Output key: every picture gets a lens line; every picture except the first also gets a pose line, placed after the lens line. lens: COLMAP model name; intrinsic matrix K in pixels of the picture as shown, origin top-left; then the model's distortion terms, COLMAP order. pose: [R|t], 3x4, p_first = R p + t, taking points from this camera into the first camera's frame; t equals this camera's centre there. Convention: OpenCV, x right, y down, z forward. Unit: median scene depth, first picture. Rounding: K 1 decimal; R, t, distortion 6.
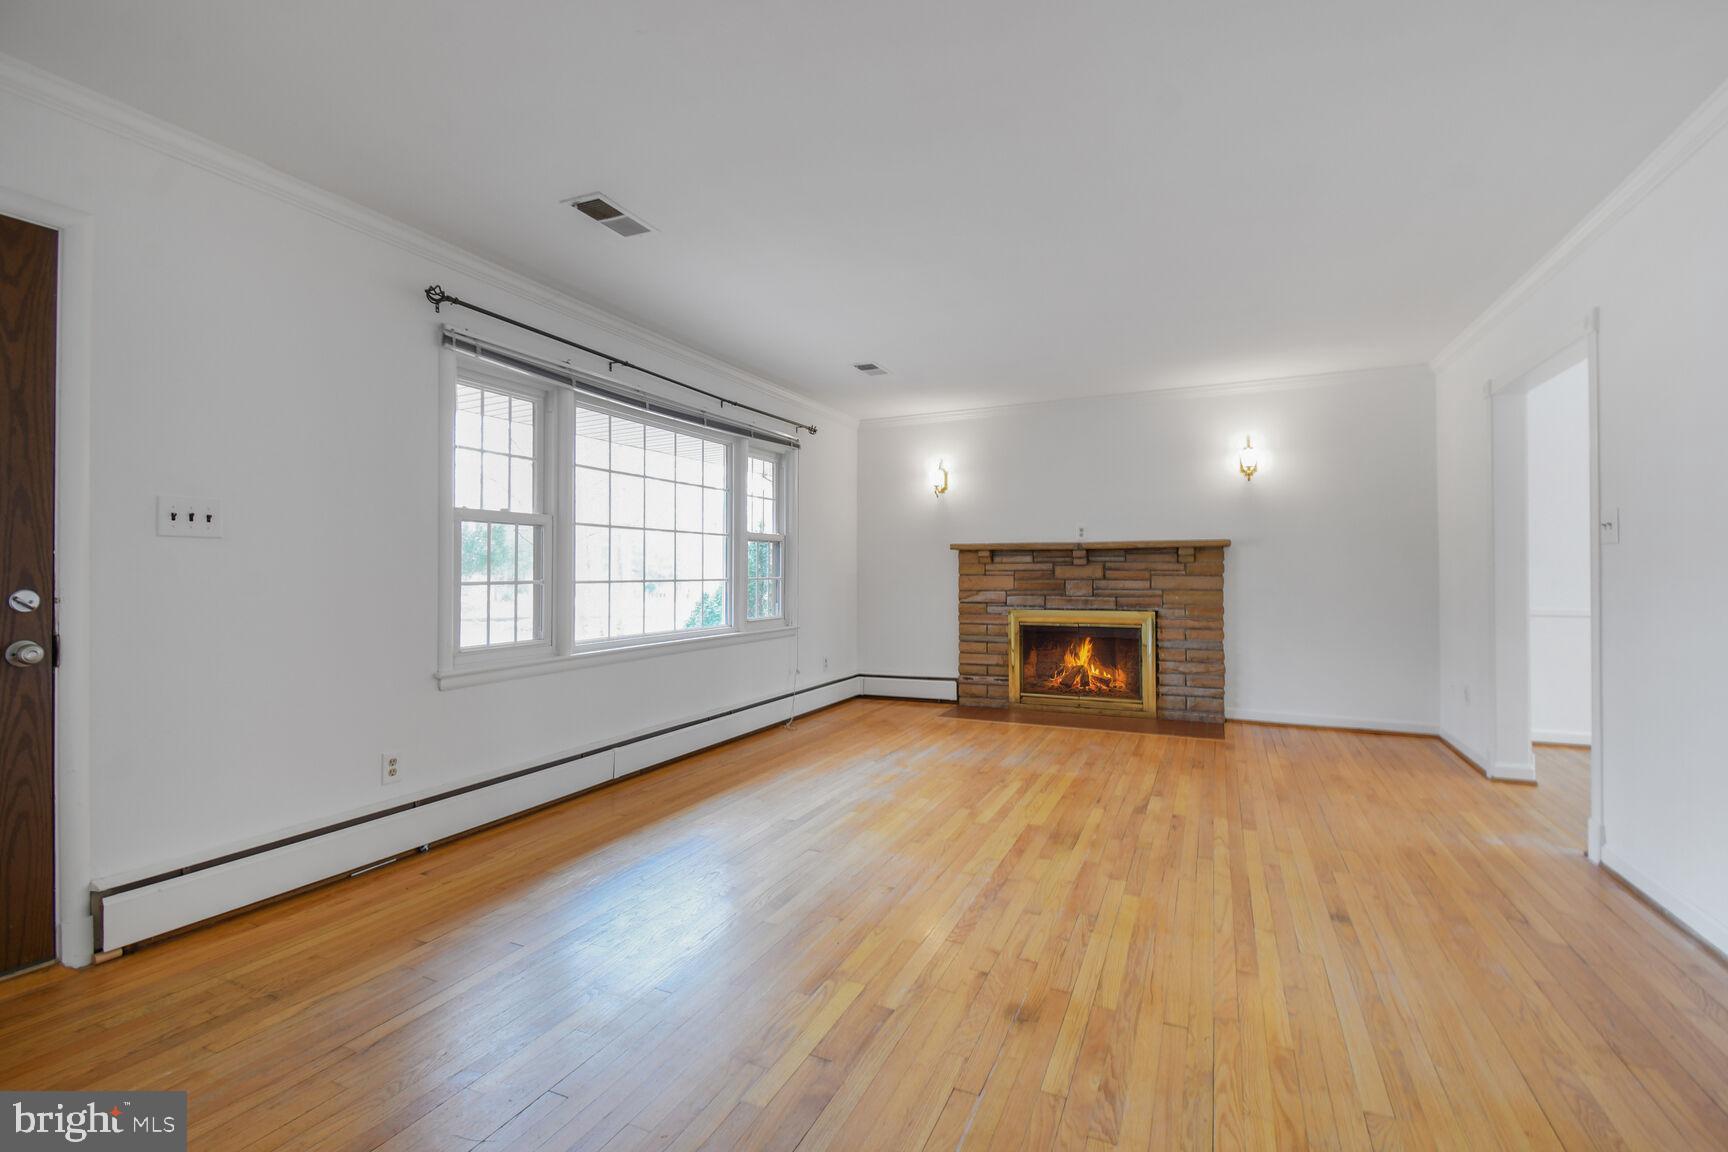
lens RADIAL K [[768.9, 0, 882.7], [0, 768.9, 566.1], [0, 0, 1]] dist [0.035096, -0.018353]
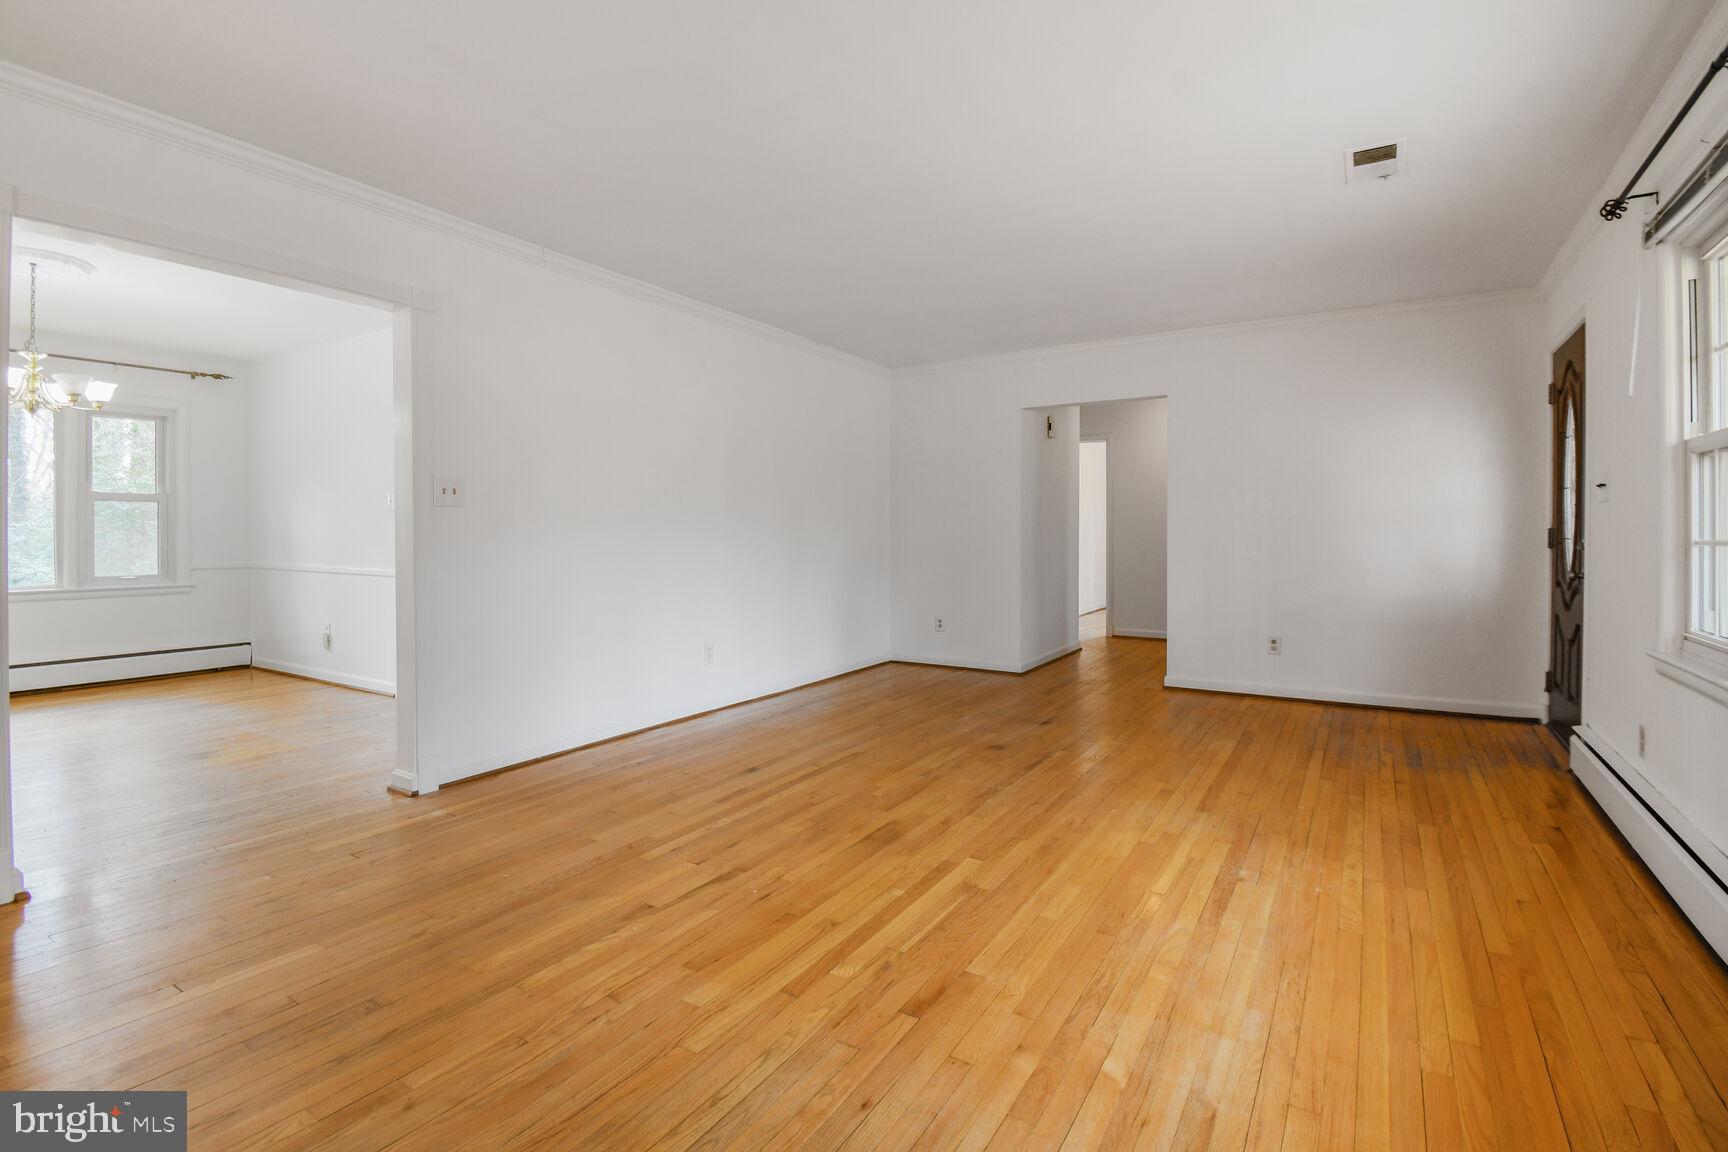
lens RADIAL K [[789.5, 0, 854.6], [0, 789.5, 542.6], [0, 0, 1]] dist [0.014016, -0.020368]
pose [[-0.984392, -0.004631, 0.175930, 0.112392], [-0.002977, 0.999949, 0.009661, 0.011855], [-0.175965, 0.008987, -0.984355, 1.913164]]
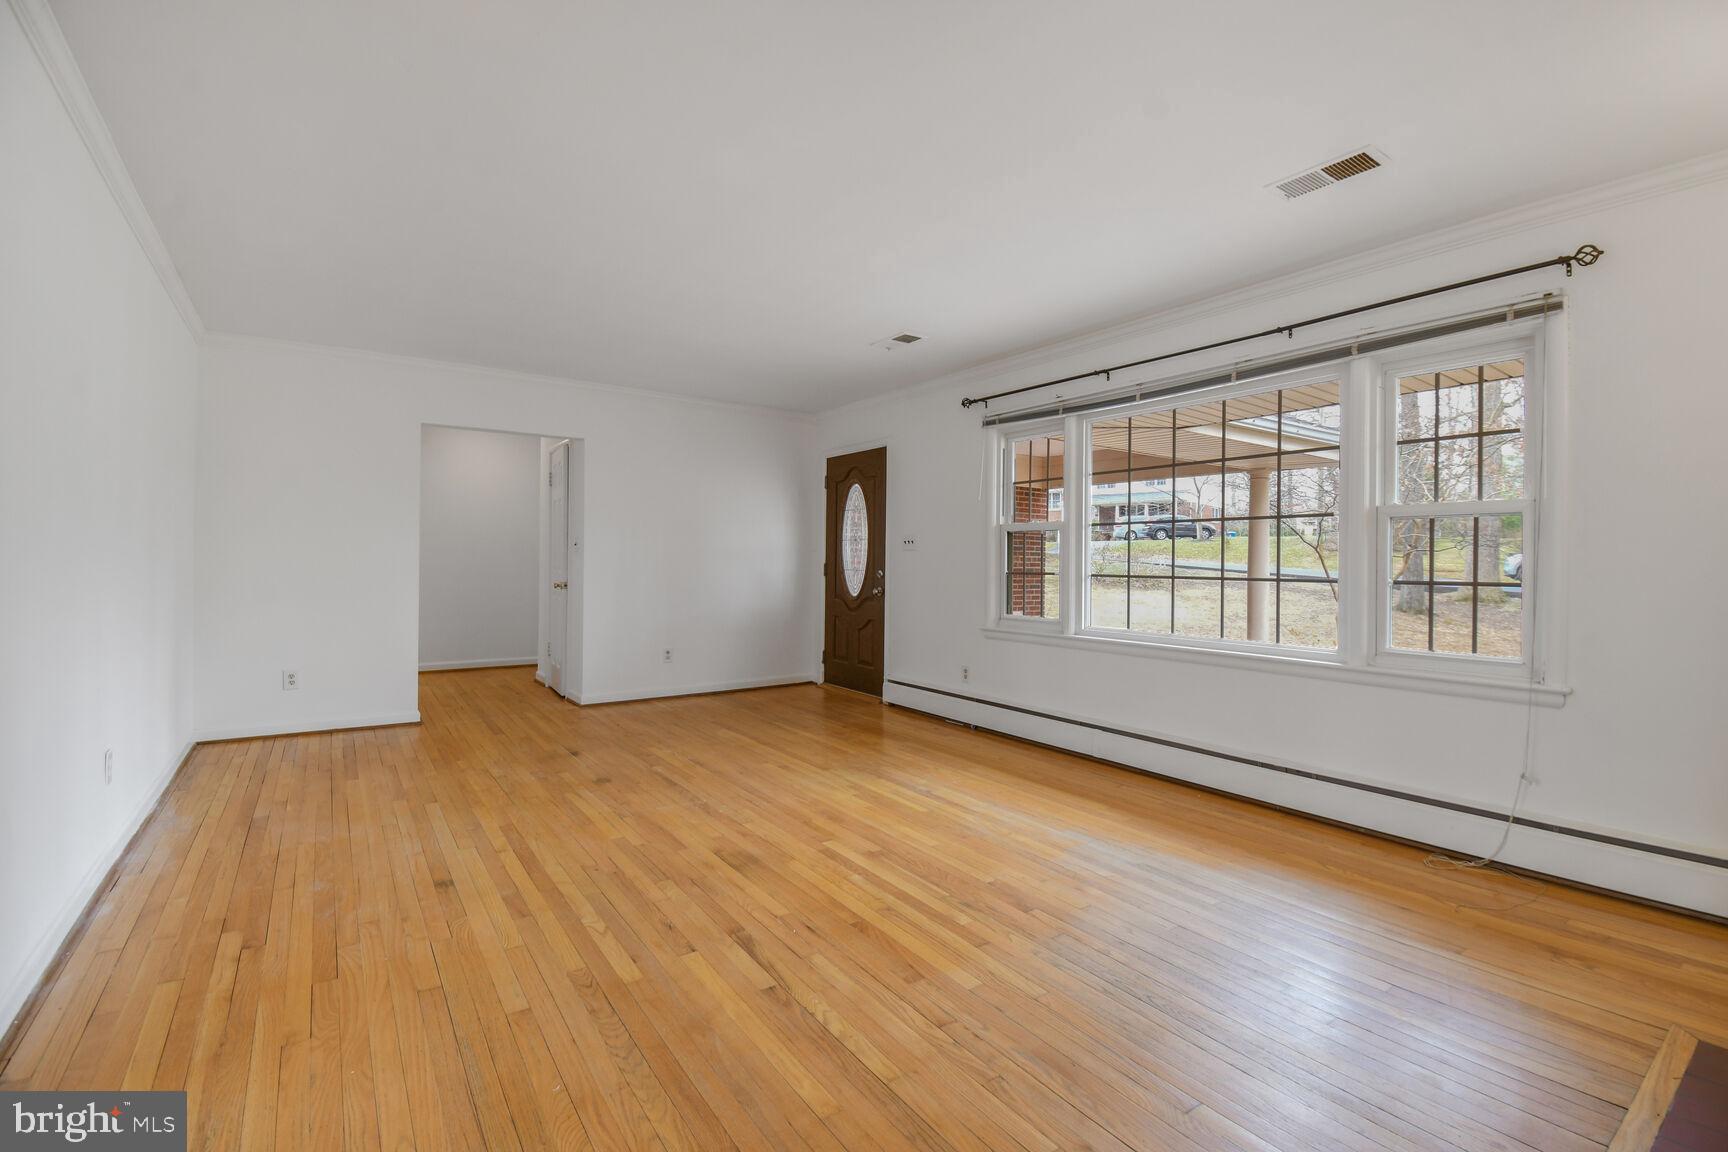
lens RADIAL K [[789.5, 0, 854.6], [0, 789.5, 542.6], [0, 0, 1]] dist [0.014016, -0.020368]
pose [[-0.544020, -0.029397, -0.838557, 0.952315], [-0.008158, 0.999524, -0.029747, 0.012663], [0.839033, -0.009342, -0.544001, 1.634413]]
